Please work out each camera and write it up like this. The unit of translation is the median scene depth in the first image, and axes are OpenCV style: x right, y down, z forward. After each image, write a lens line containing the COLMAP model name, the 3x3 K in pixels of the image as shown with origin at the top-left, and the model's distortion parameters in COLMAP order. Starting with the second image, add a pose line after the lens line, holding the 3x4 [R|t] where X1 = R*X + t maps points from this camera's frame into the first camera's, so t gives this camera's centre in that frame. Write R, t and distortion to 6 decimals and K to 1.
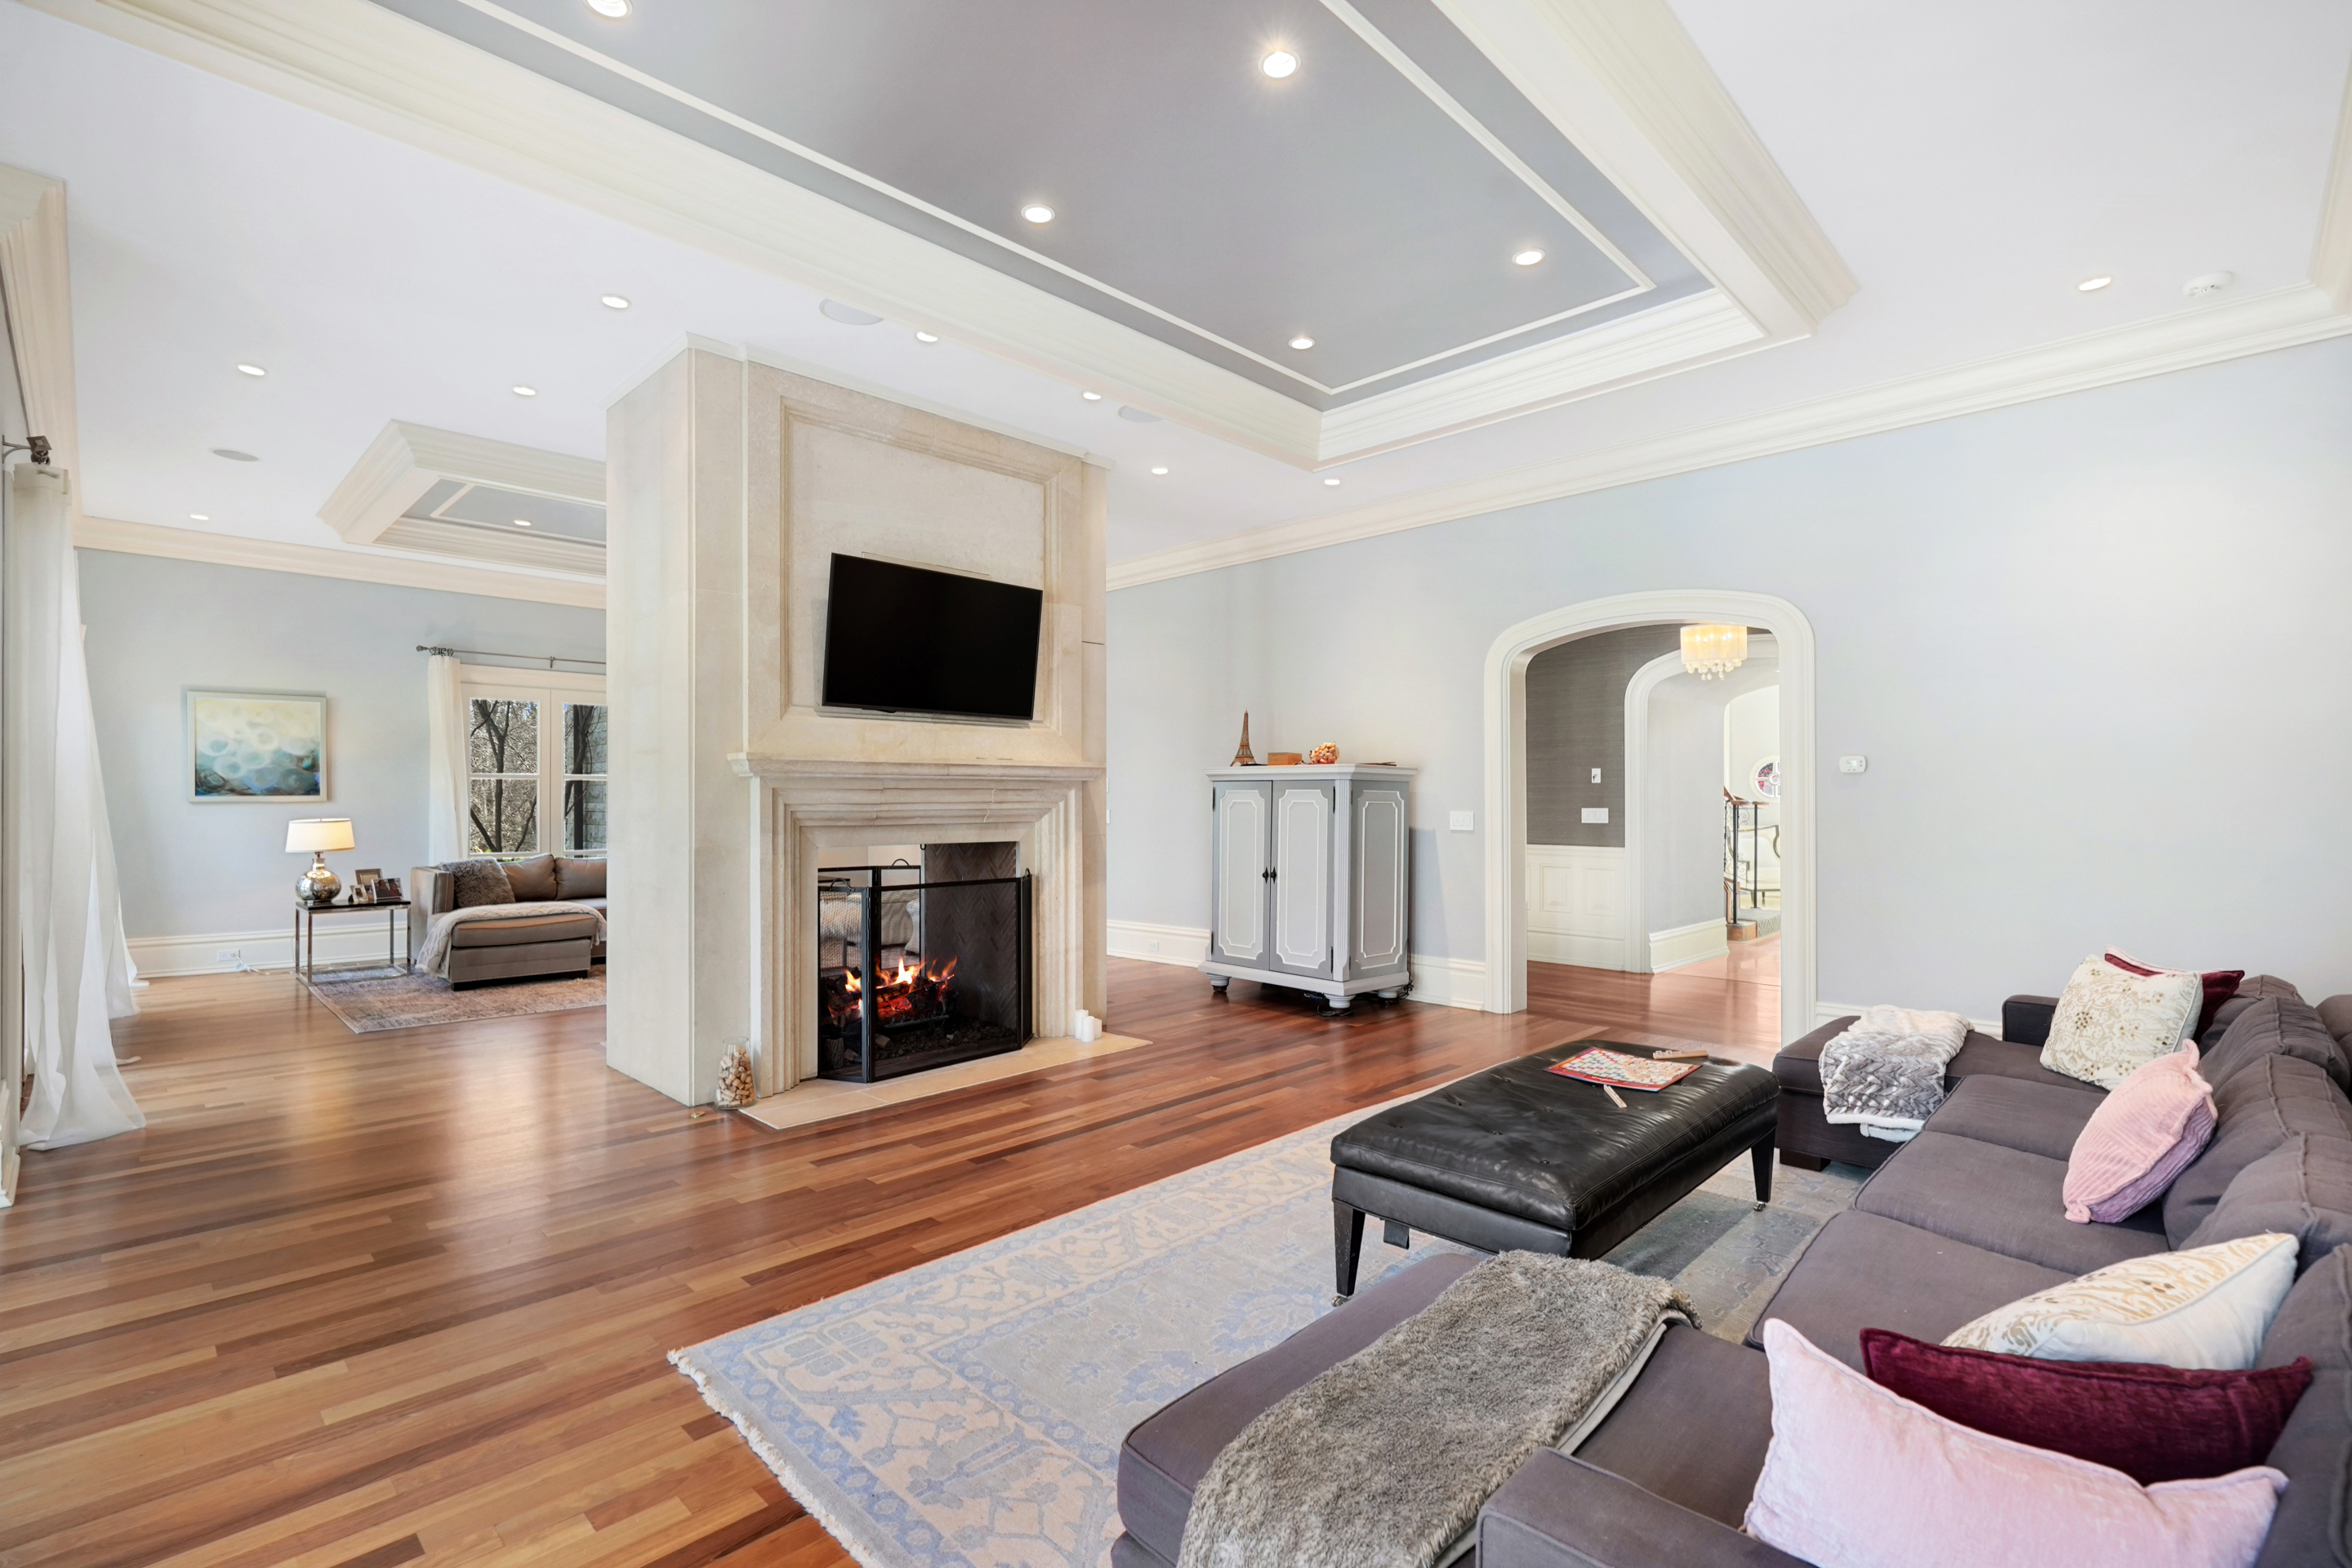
lens RADIAL K [[1073.9, 0, 1181.8], [0, 1073.9, 791.9], [0, 0, 1]] dist [-0.003449, 0.000161]
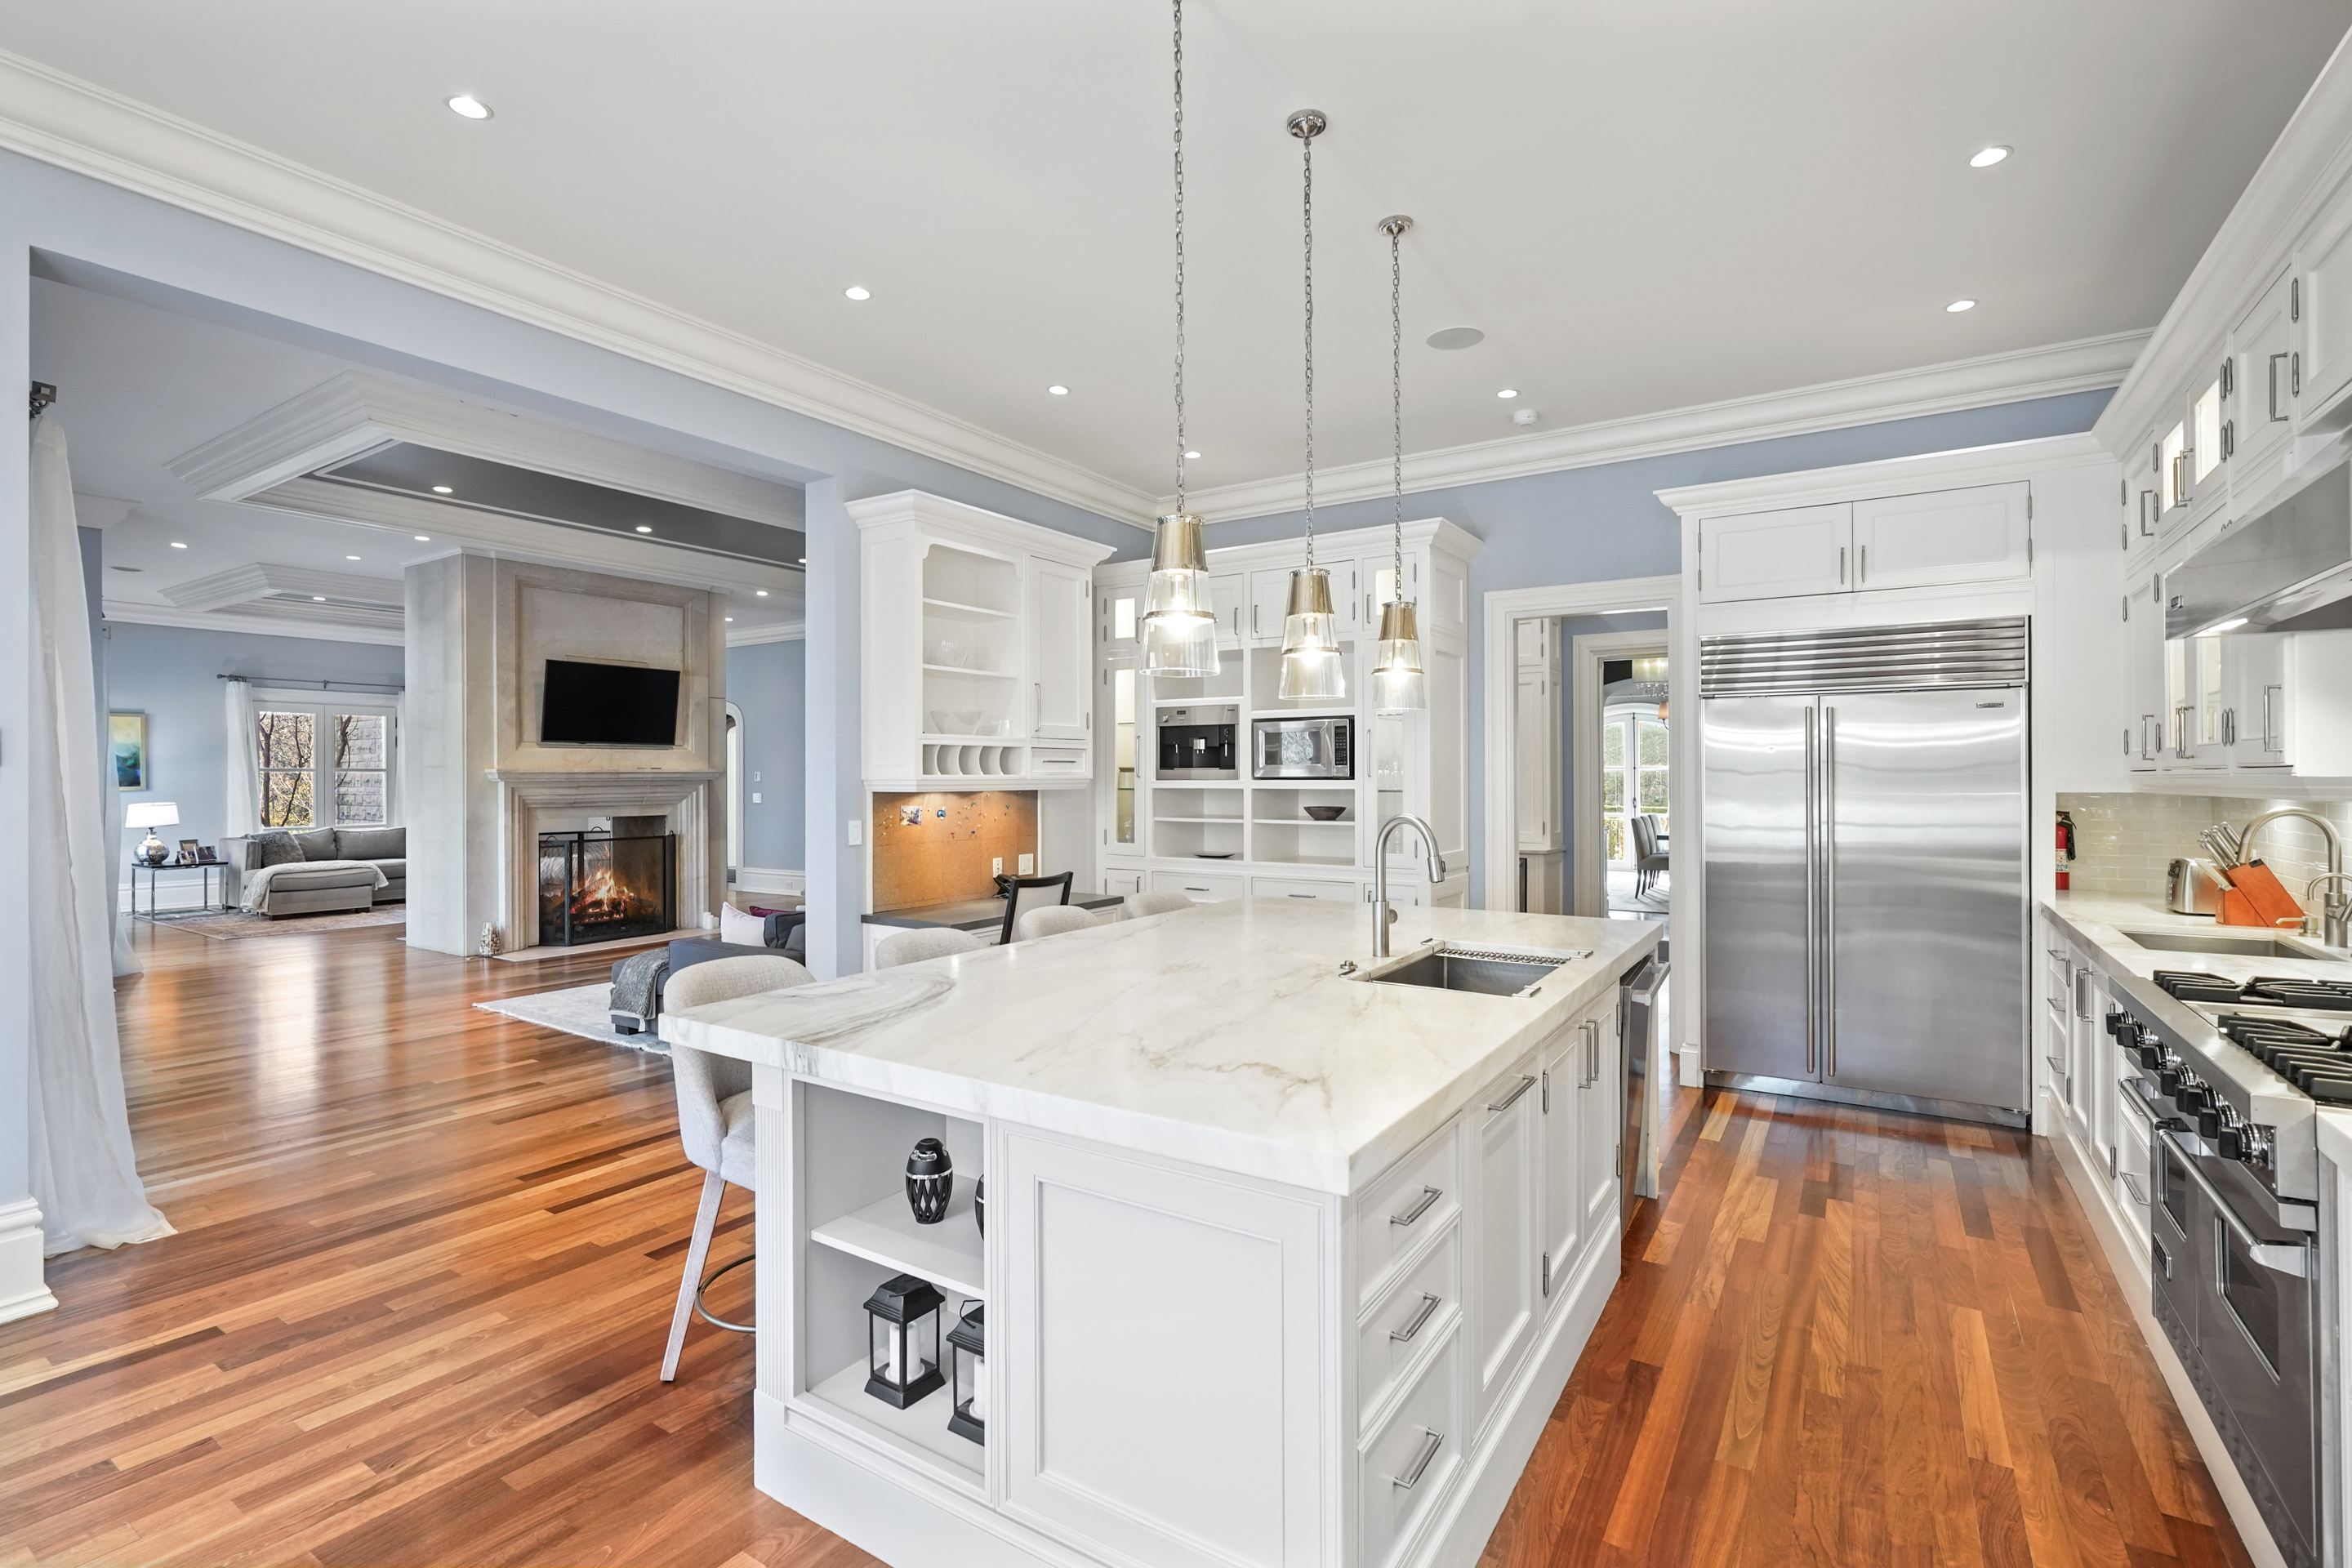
lens RADIAL K [[1073.9, 0, 1171.6], [0, 1073.9, 772.4], [0, 0, 1]] dist [-0.003449, 0.000161]
pose [[0.981152, -0.000970, 0.193234, 0.309576], [-0.000182, 0.999982, 0.005942, -0.032876], [-0.193236, -0.005866, 0.981135, -0.846968]]
